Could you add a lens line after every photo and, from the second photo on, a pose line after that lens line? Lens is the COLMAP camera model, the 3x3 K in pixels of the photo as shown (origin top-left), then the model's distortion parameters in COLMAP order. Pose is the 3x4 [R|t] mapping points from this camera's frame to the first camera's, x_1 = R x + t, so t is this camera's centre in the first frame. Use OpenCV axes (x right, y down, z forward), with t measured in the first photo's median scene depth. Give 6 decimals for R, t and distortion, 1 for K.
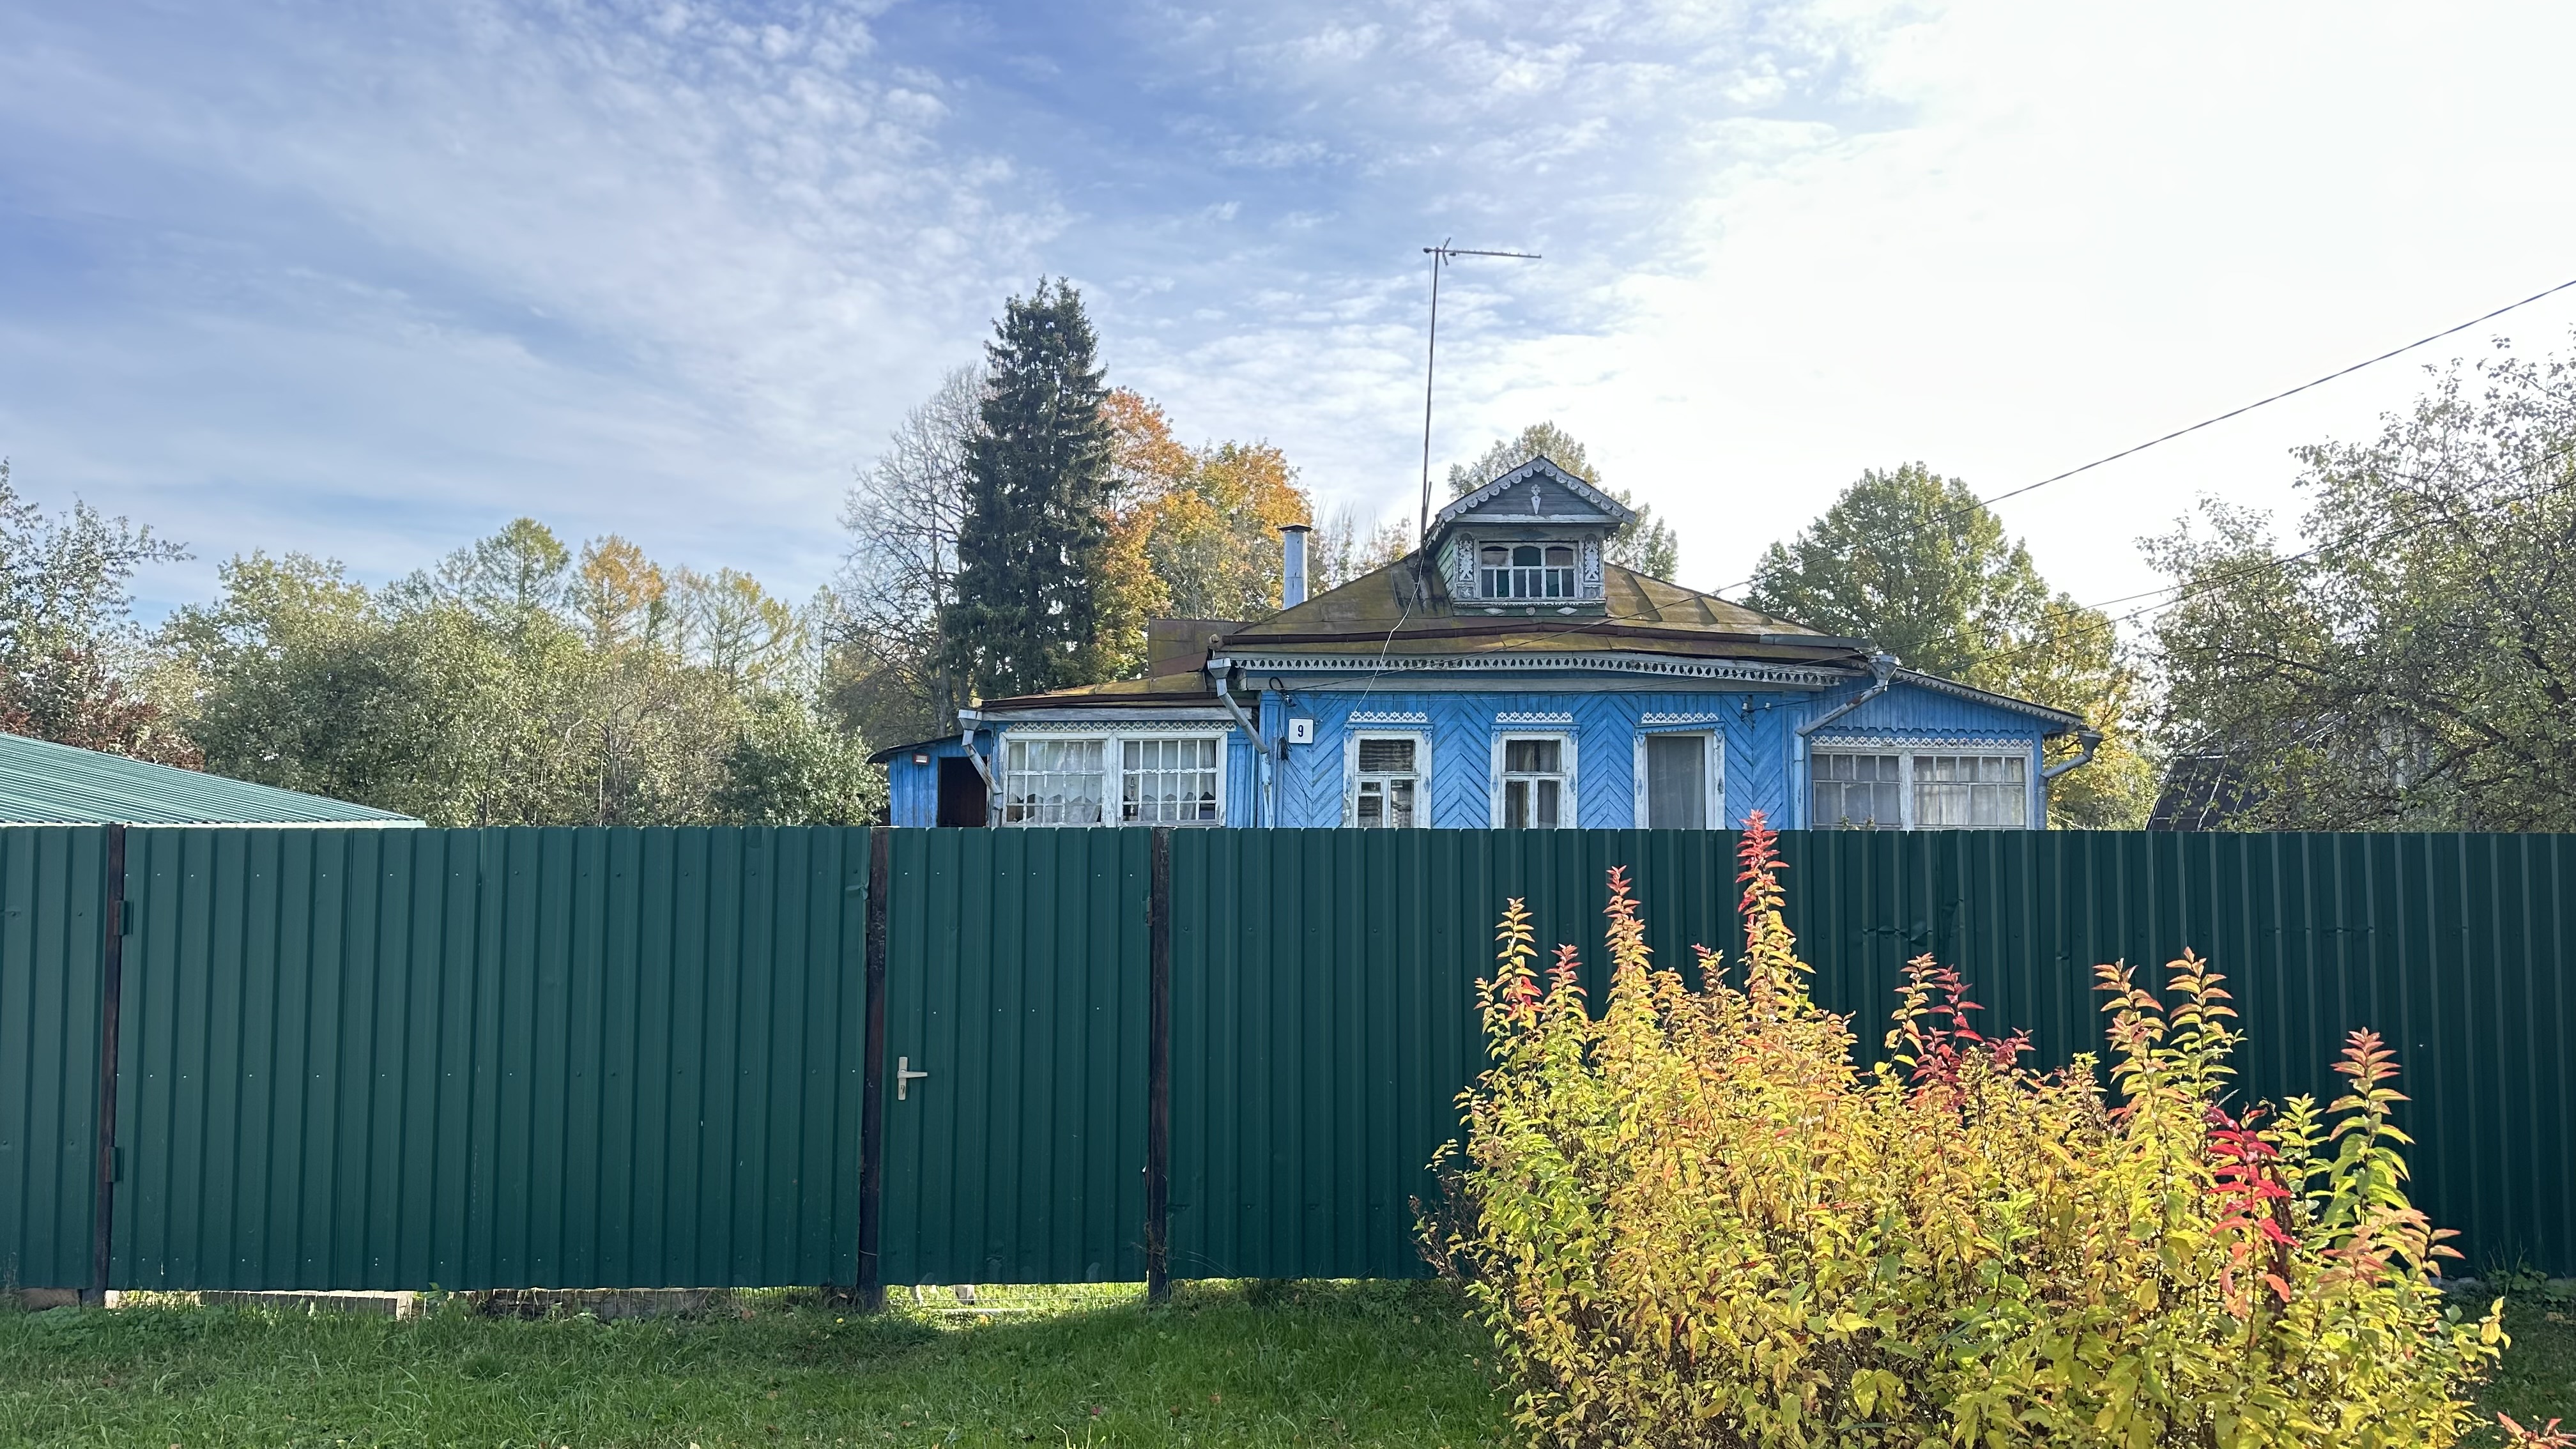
lens RADIAL K [[1795.2, 0, 1290.0], [0, 1795.2, 742.3], [0, 0, 1]] dist [0.176719, -0.318270]
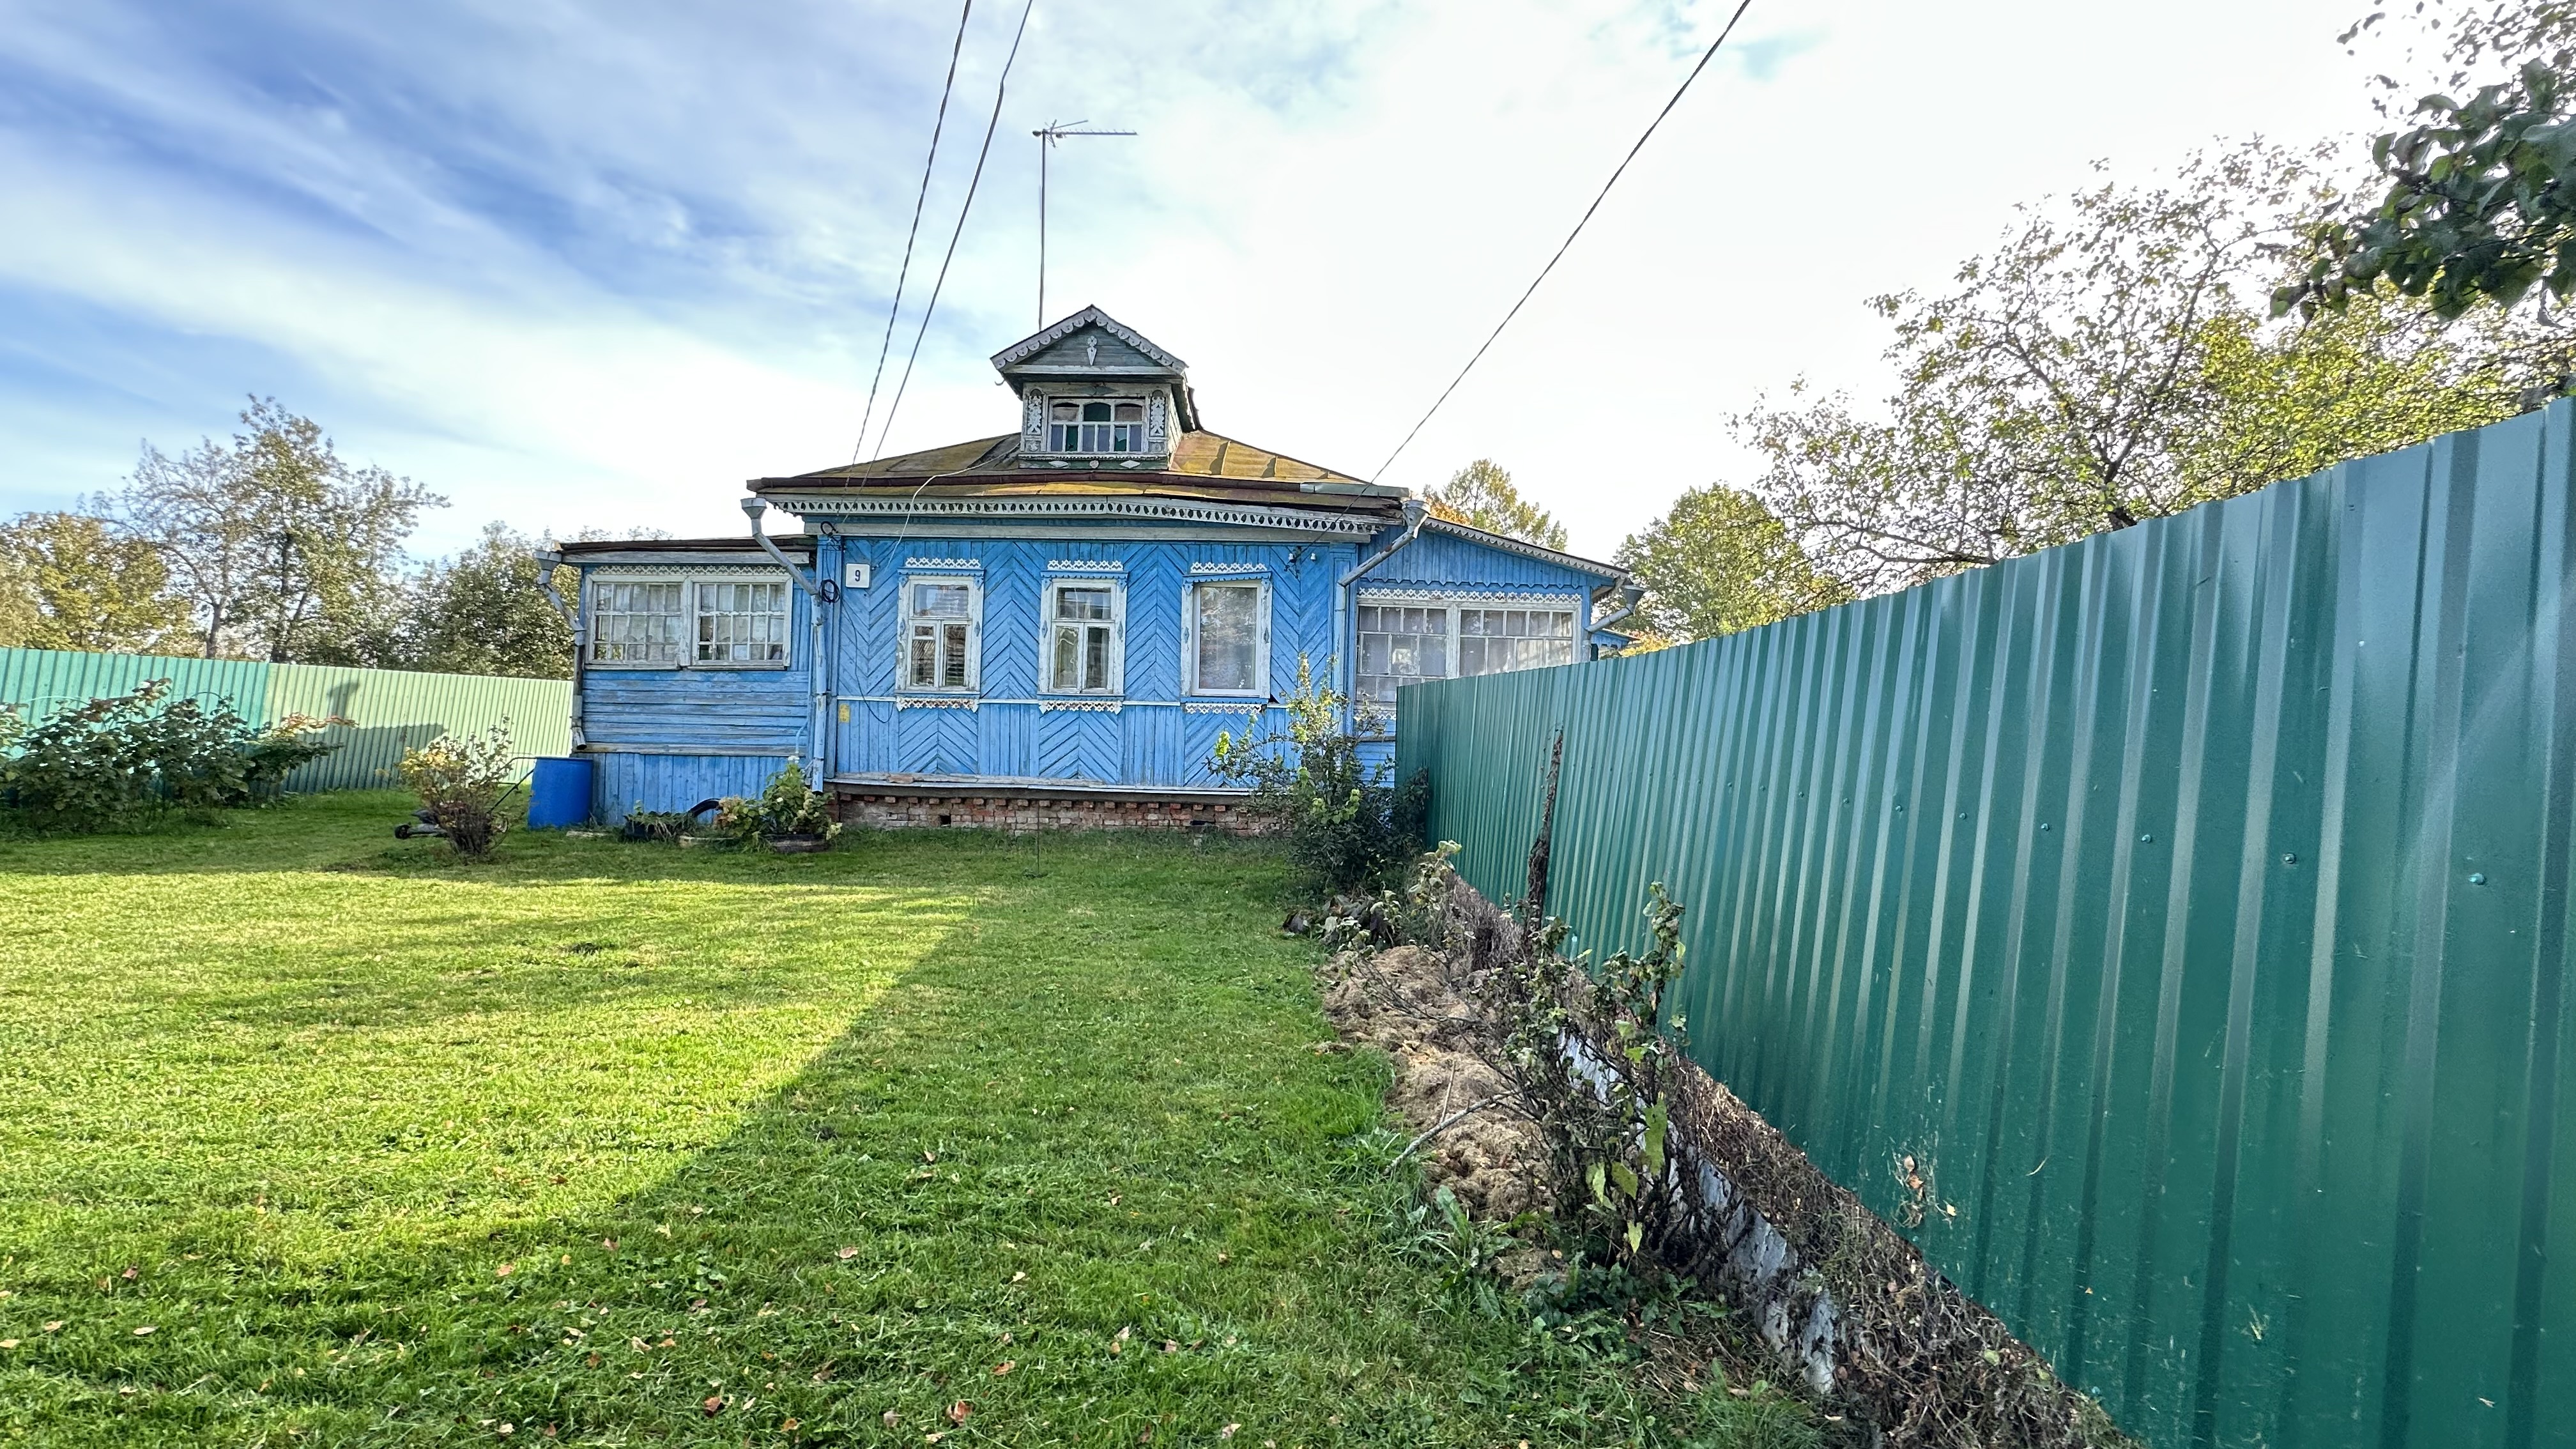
lens RADIAL K [[1026.6, 0, 1296.1], [0, 1026.6, 723.6], [0, 0, 1]] dist [-0.004518, 0.000953]
pose [[0.994477, 0.021594, -0.102706, 0.280228], [-0.016732, 0.998709, 0.047967, 0.040629], [0.103609, -0.045983, 0.993555, 0.380770]]
